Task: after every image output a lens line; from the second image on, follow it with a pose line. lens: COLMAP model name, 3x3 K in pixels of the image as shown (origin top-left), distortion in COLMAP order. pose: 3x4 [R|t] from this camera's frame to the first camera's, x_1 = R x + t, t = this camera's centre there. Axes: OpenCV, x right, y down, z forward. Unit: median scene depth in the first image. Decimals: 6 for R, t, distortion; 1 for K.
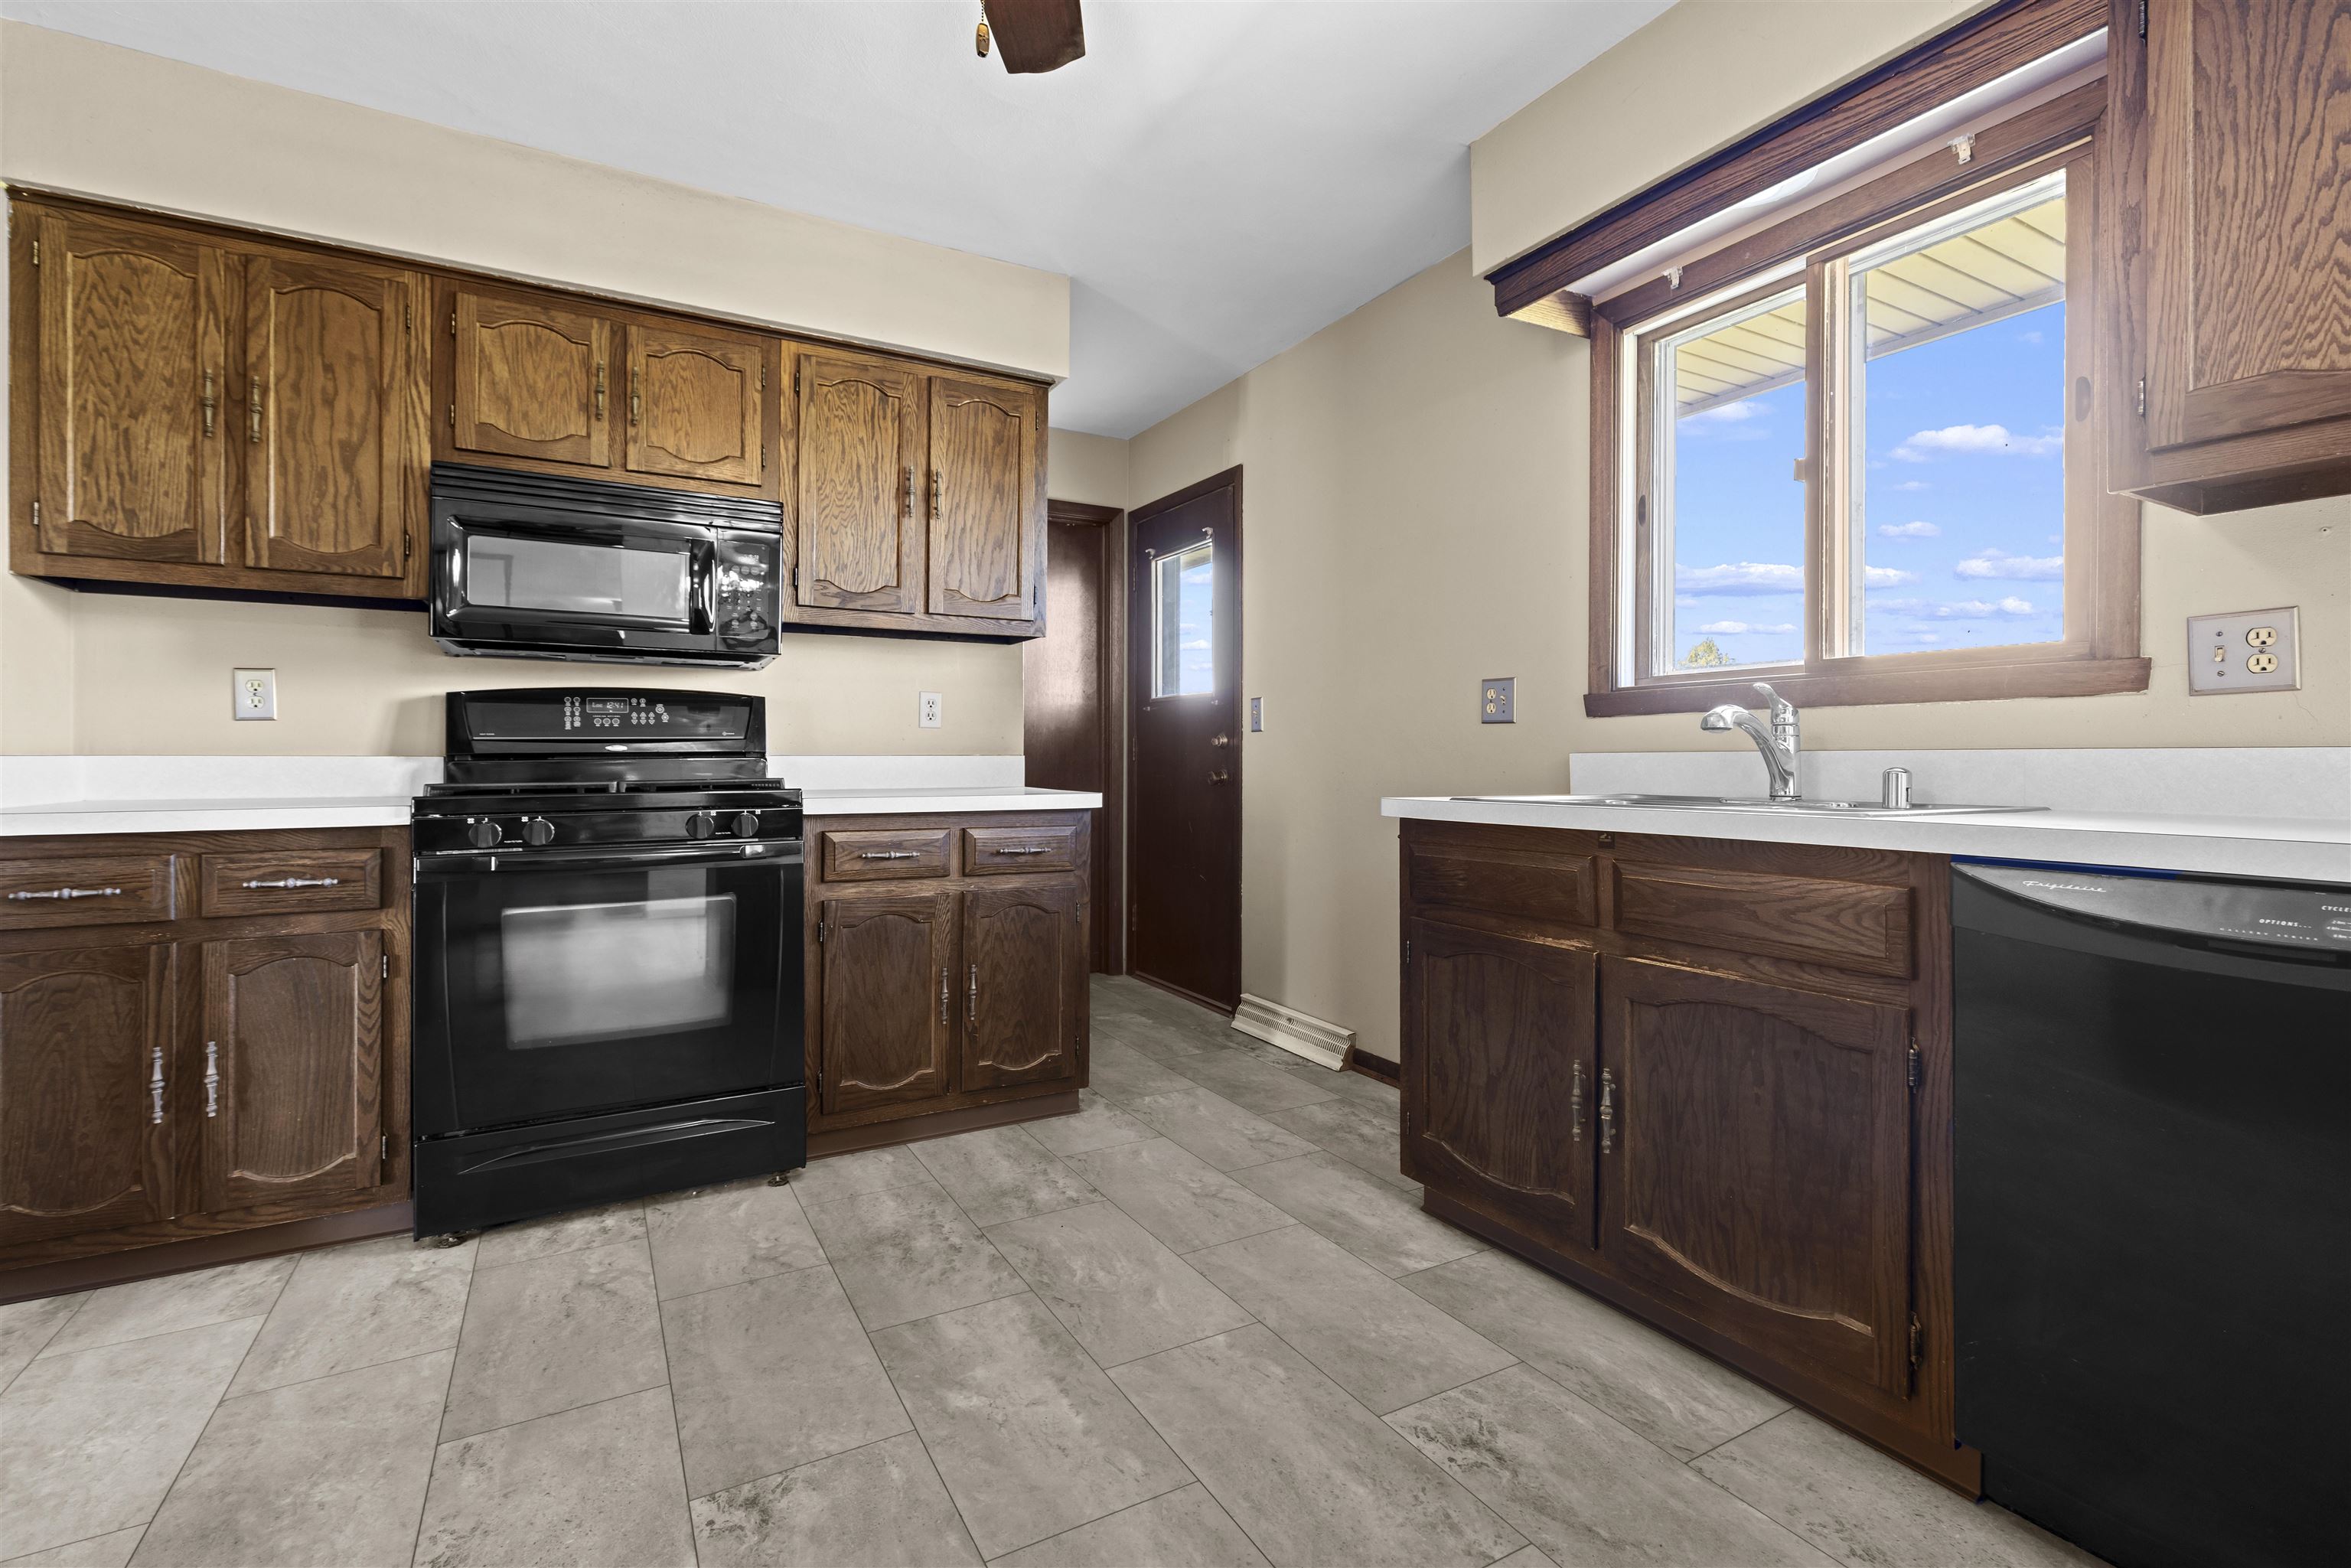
lens RADIAL K [[1077.7, 0, 1184.5], [0, 1077.7, 754.4], [0, 0, 1]] dist [0.003289, -0.000203]
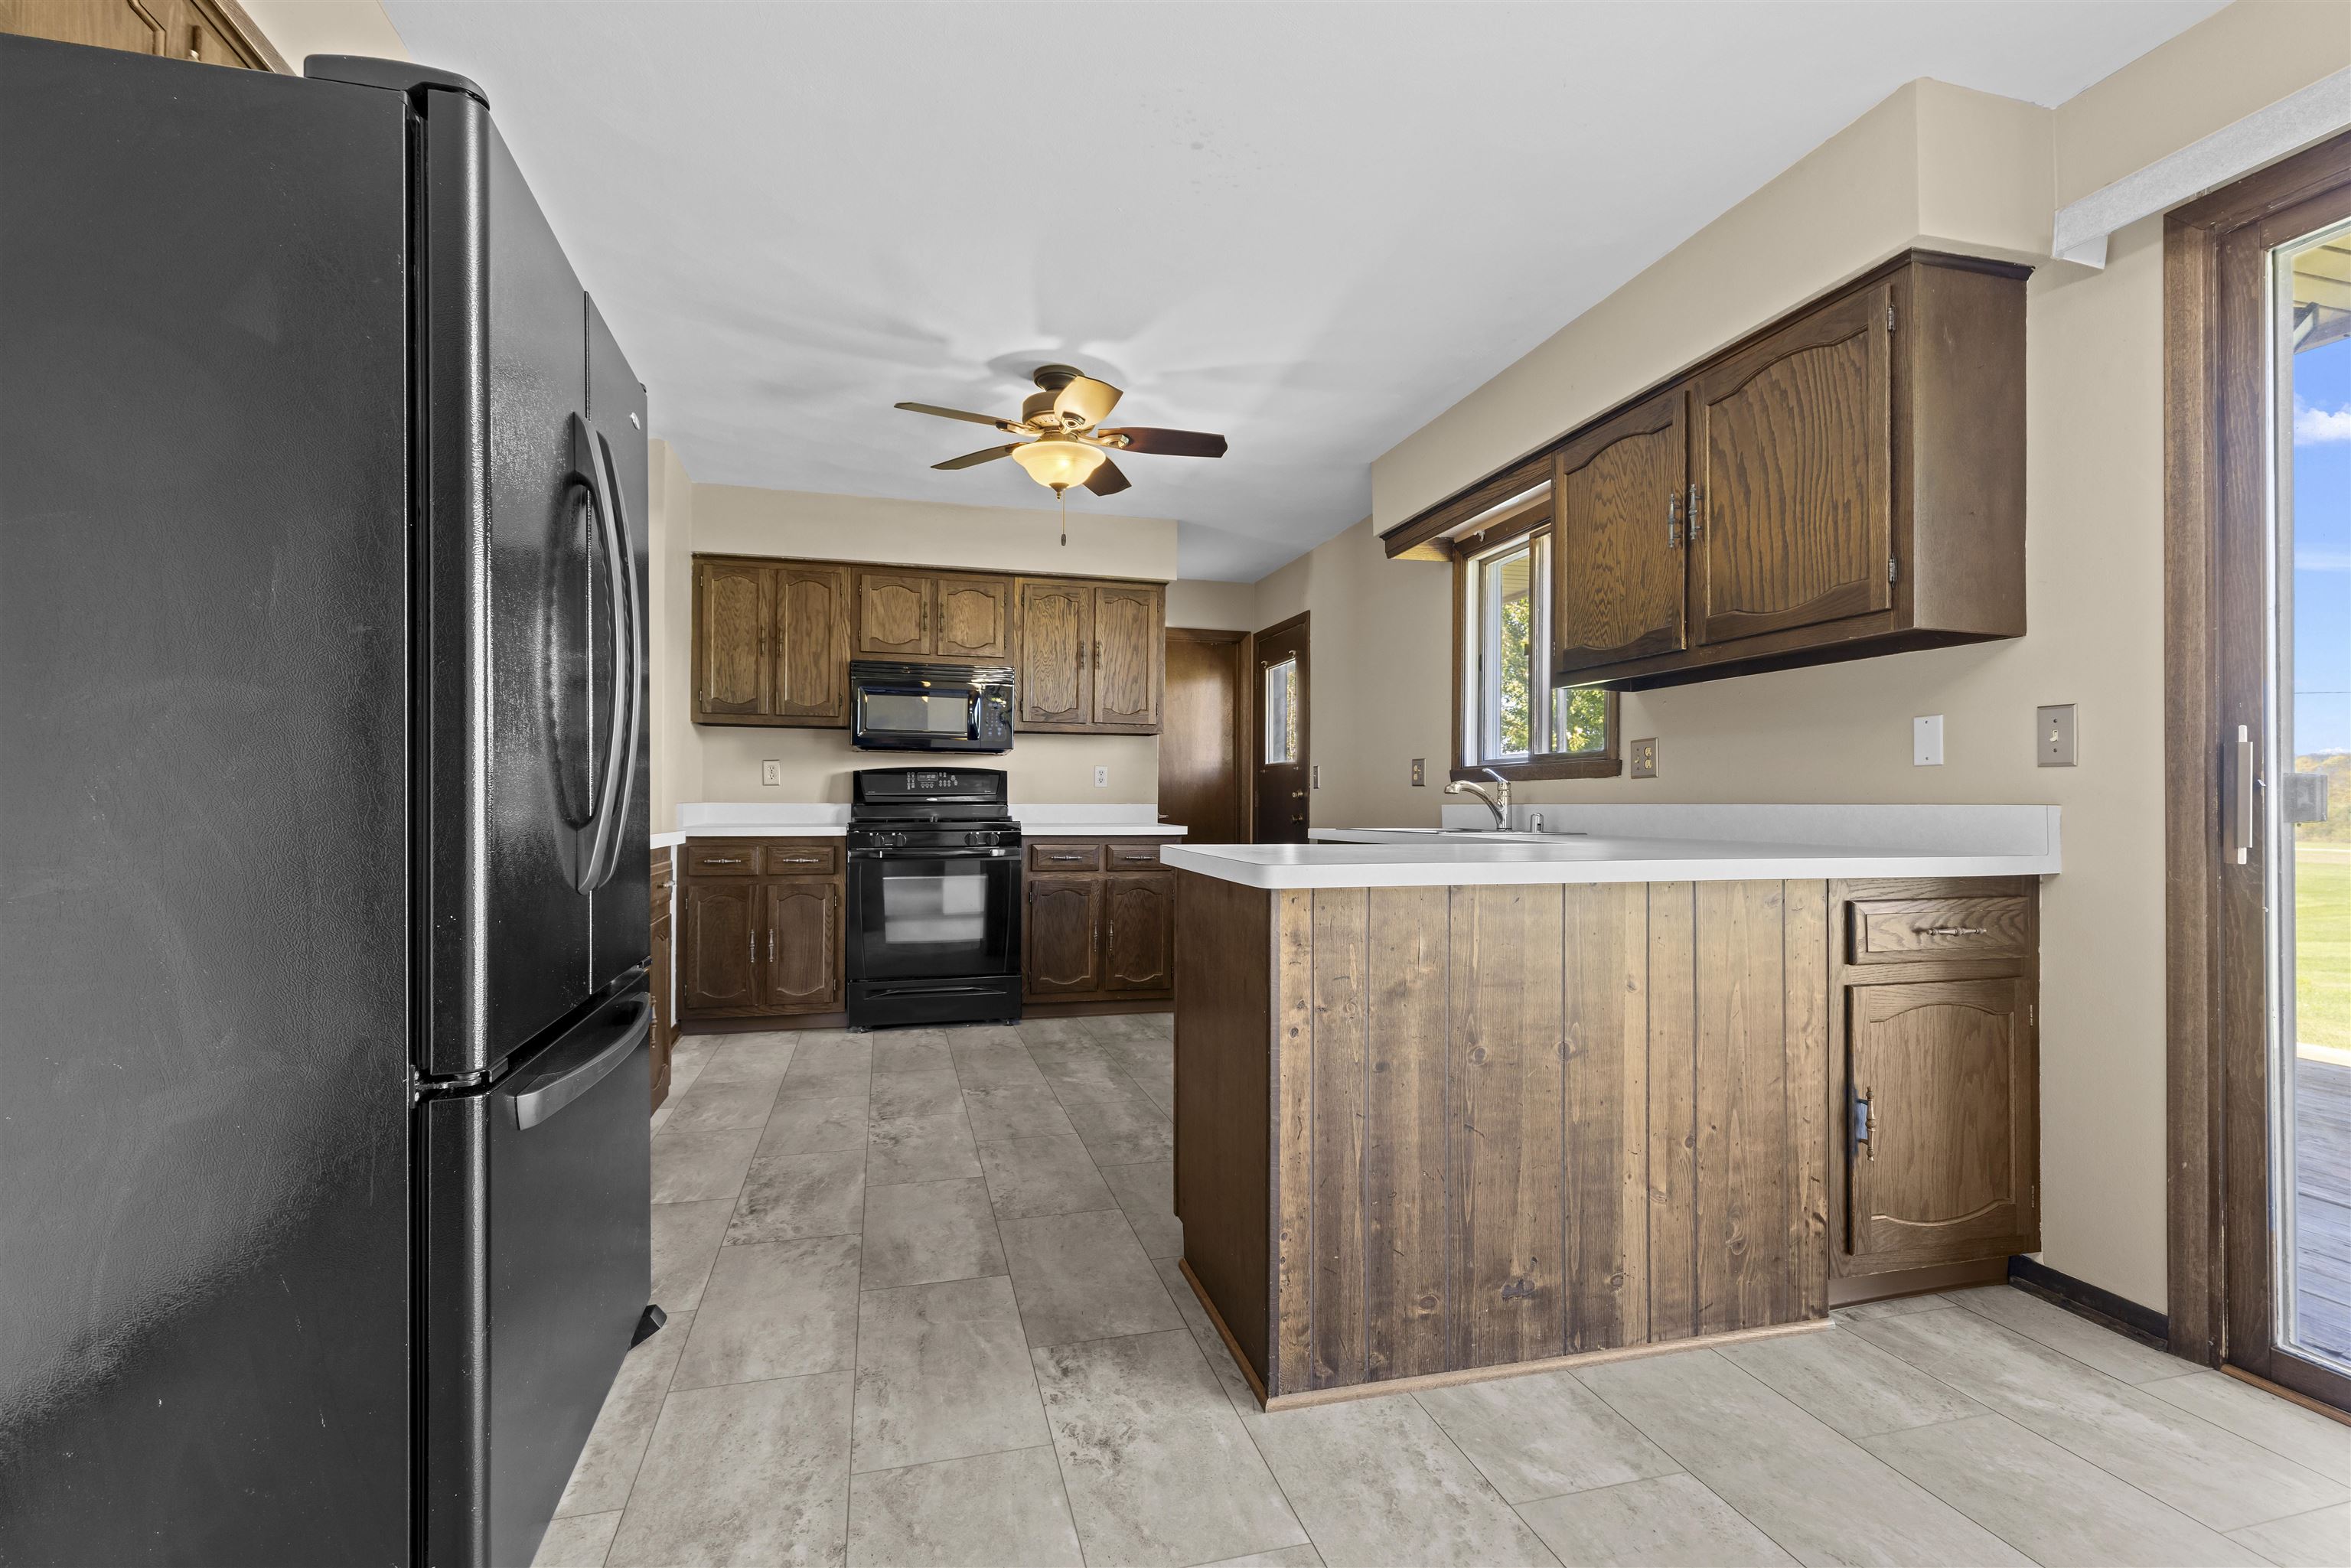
lens RADIAL K [[1077.7, 0, 1175.2], [0, 1077.7, 792.2], [0, 0, 1]] dist [0.003289, -0.000203]
pose [[0.968756, 0.001546, -0.248011, 0.380974], [-0.003471, 0.999967, -0.007323, -0.006484], [0.247992, 0.007955, 0.968729, -0.777507]]
